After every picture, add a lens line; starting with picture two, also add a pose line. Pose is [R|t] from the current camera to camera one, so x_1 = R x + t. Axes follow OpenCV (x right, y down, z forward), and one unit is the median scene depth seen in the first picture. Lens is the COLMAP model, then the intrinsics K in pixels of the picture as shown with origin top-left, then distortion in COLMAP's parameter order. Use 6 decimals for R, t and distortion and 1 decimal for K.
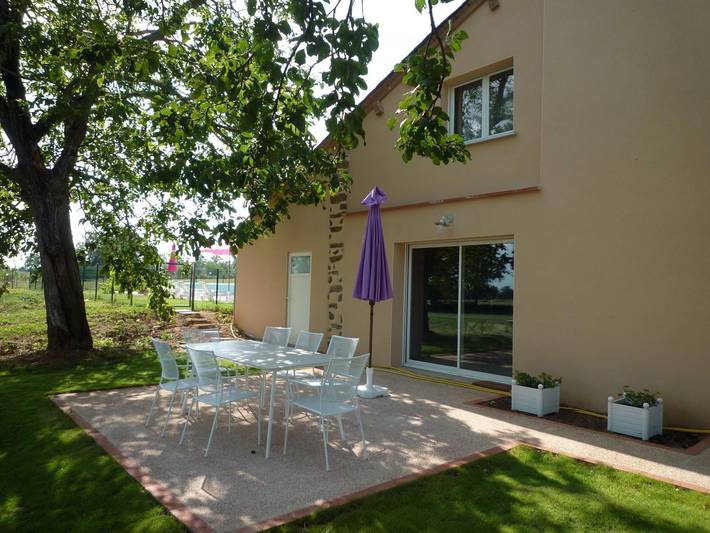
lens RADIAL K [[526.7, 0, 355.0], [0, 526.7, 266.5], [0, 0, 1]] dist [-0.035808, -0.006868]
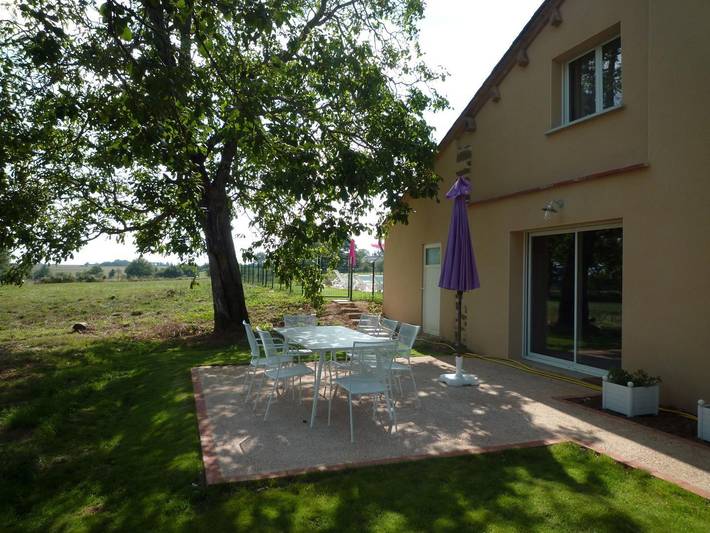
lens RADIAL K [[526.7, 0, 355.0], [0, 526.7, 266.5], [0, 0, 1]] dist [-0.035808, -0.006868]
pose [[0.926767, -0.017152, -0.375246, 0.316639], [0.023014, 0.999673, 0.011145, 0.004222], [0.374932, -0.018965, 0.926858, -0.016191]]
